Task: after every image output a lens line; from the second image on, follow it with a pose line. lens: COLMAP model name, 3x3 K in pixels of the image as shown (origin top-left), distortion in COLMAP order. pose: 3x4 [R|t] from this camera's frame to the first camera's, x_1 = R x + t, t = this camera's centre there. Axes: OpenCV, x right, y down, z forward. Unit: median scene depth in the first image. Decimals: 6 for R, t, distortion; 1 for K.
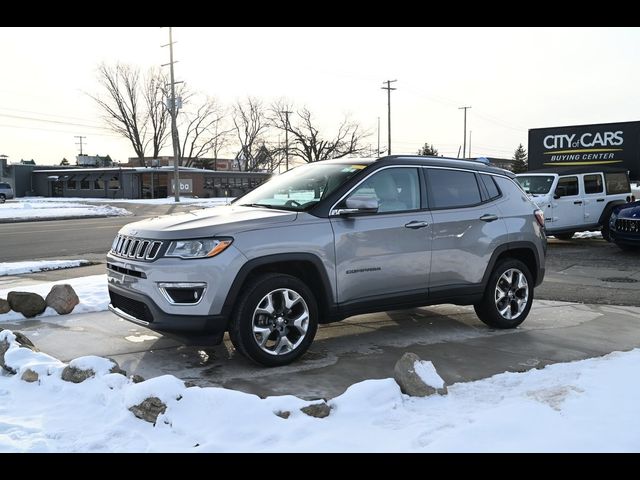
lens RADIAL K [[657.6, 0, 320.0], [0, 657.6, 240.0], [0, 0, 1]] dist [-0.007791, -0.017896]
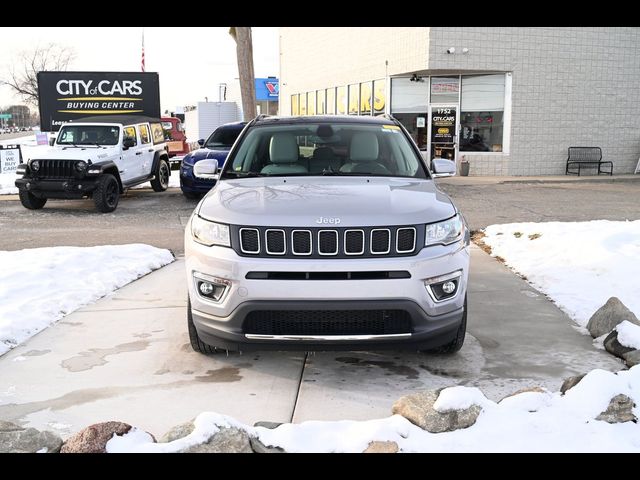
lens RADIAL K [[678.3, 0, 320.0], [0, 678.3, 240.0], [0, 0, 1]] dist [-0.002717, 0.013759]
pose [[0.582589, -0.125898, 0.802957, -0.240881], [0.063271, 0.991957, 0.109626, -0.019566], [-0.810301, -0.013063, 0.585869, 0.157605]]
